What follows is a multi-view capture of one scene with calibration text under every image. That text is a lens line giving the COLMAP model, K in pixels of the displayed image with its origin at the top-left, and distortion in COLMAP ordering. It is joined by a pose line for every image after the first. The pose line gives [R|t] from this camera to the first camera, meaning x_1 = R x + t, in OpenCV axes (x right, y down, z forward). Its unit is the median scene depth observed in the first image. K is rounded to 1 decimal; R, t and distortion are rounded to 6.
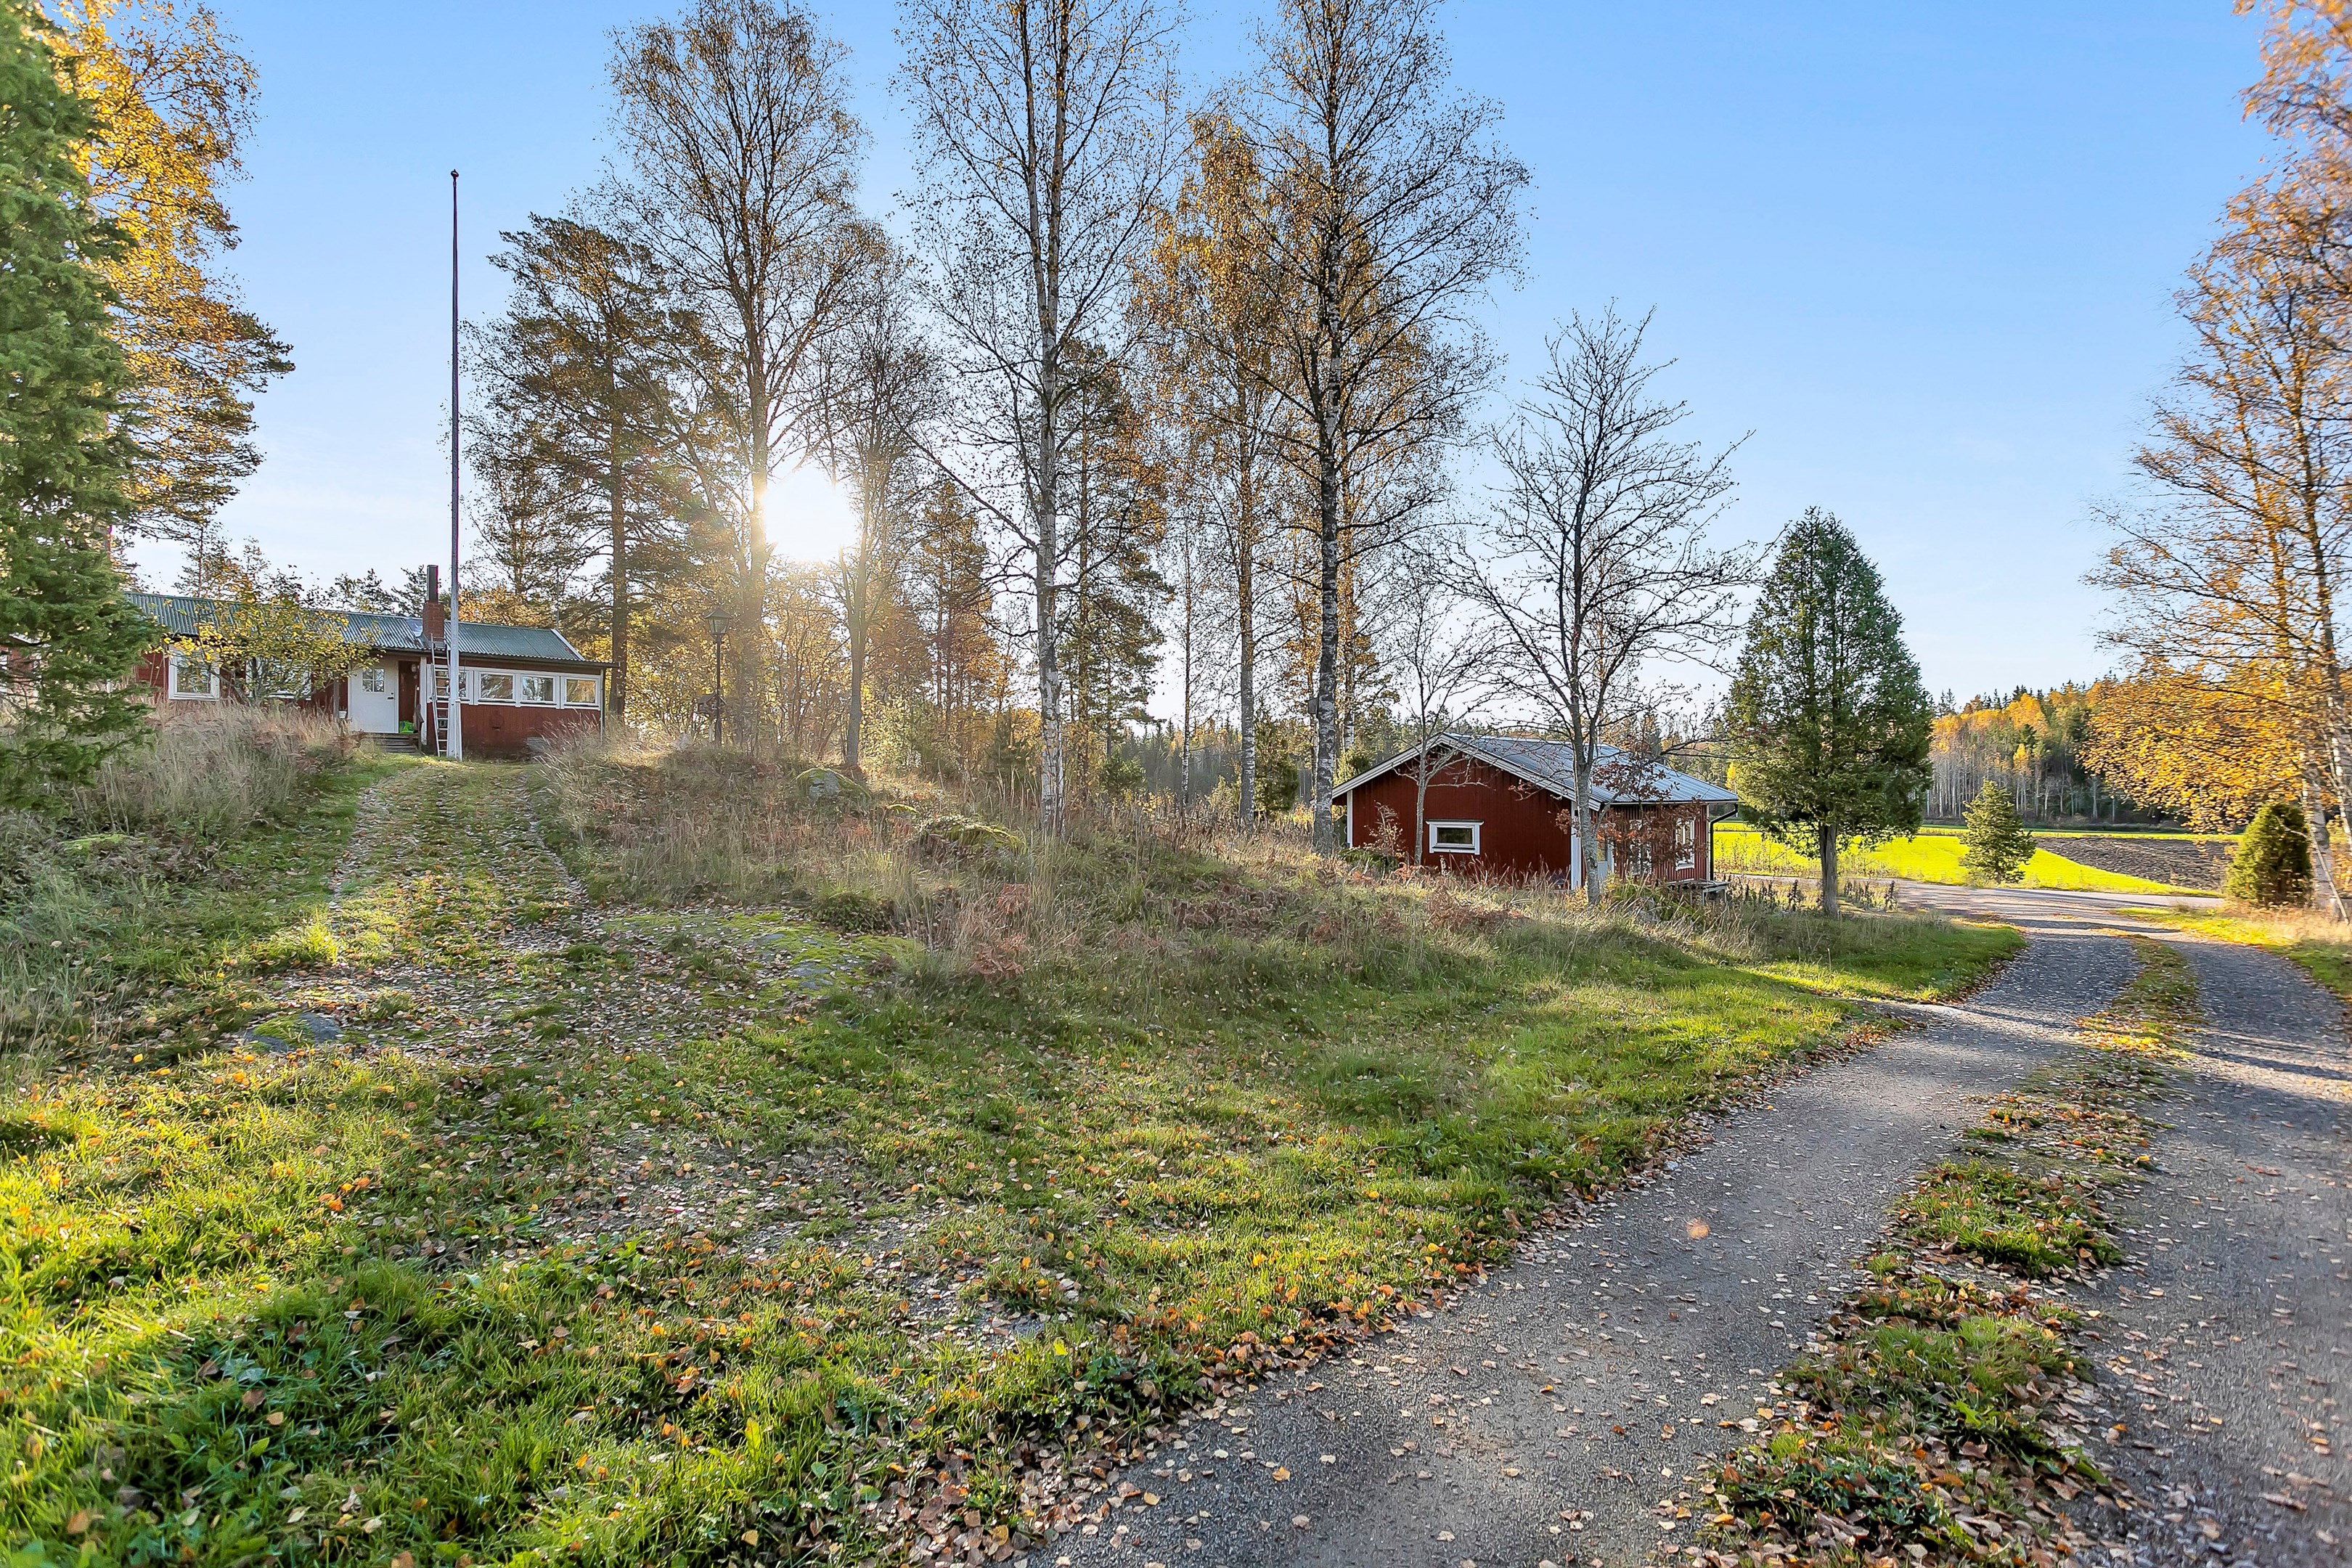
lens RADIAL K [[1125.7, 0, 1170.3], [0, 1125.7, 784.6], [0, 0, 1]] dist [0.003615, 0.000489]
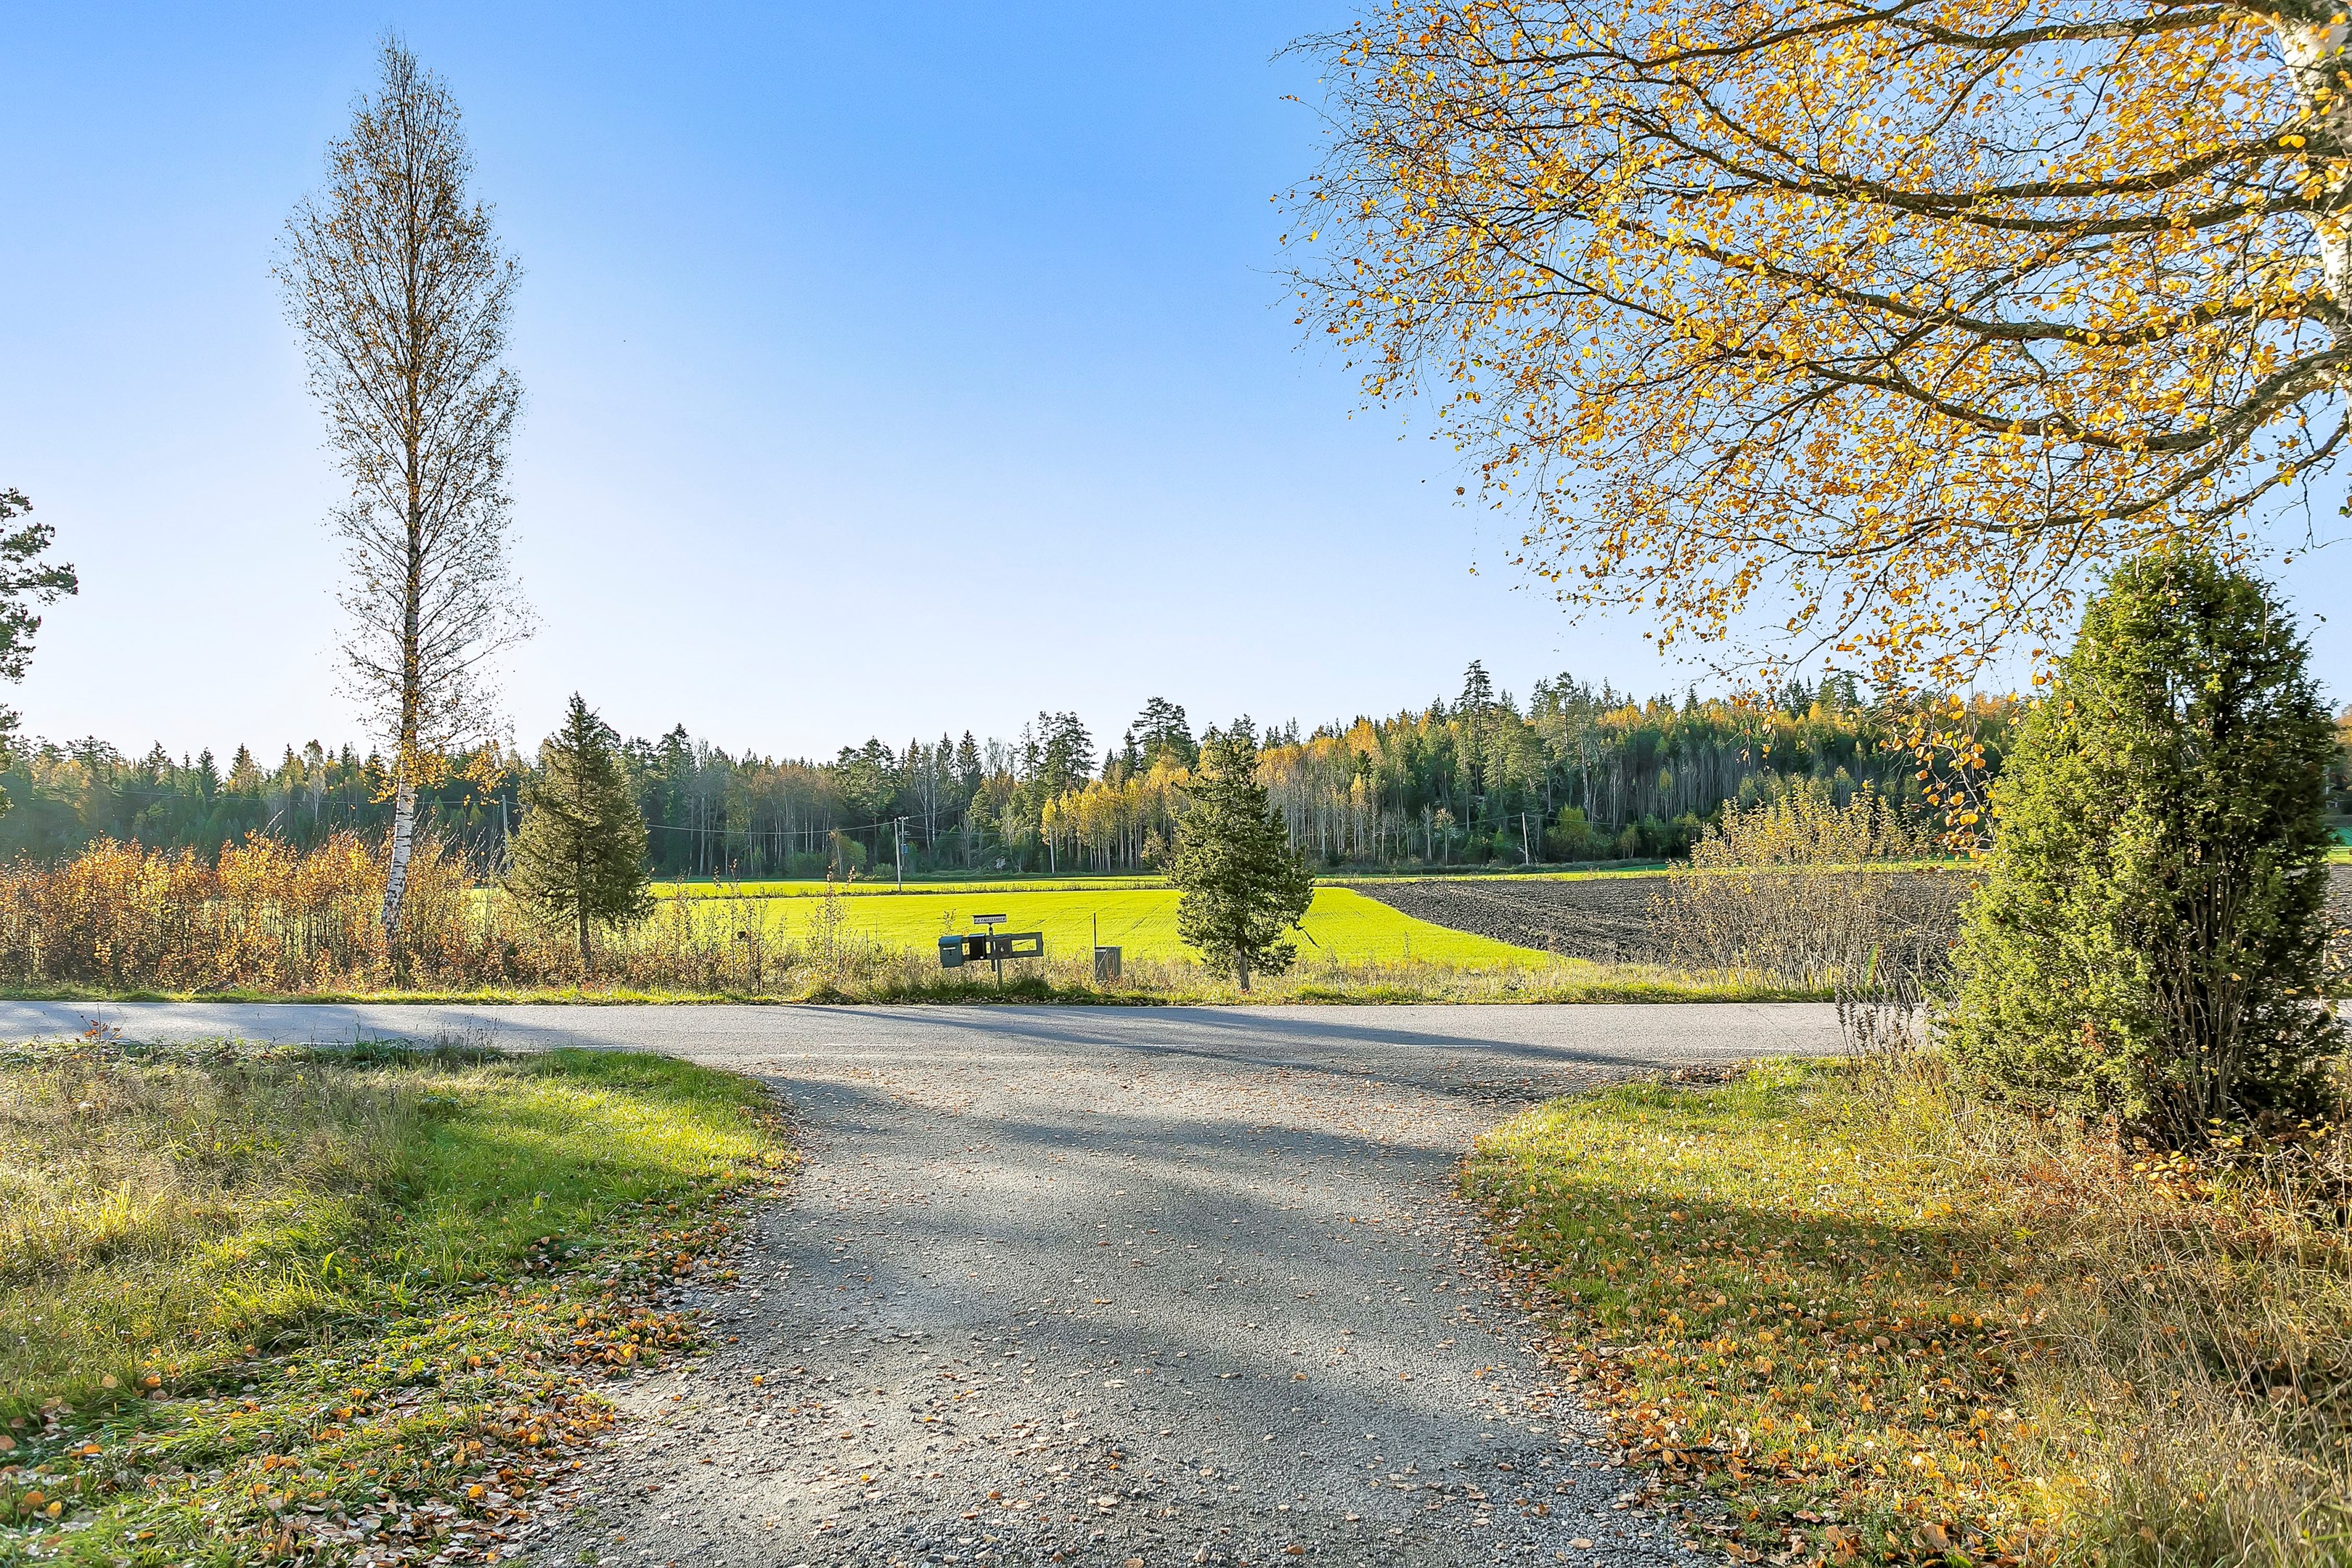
lens RADIAL K [[1425.8, 0, 1177.3], [0, 1425.8, 781.4], [0, 0, 1]] dist [-0.000221, -0.000001]
pose [[0.871986, 0.002215, 0.489526, 0.129682], [0.020392, 0.998957, -0.040844, 0.010346], [-0.489106, 0.045598, 0.871032, 0.157009]]
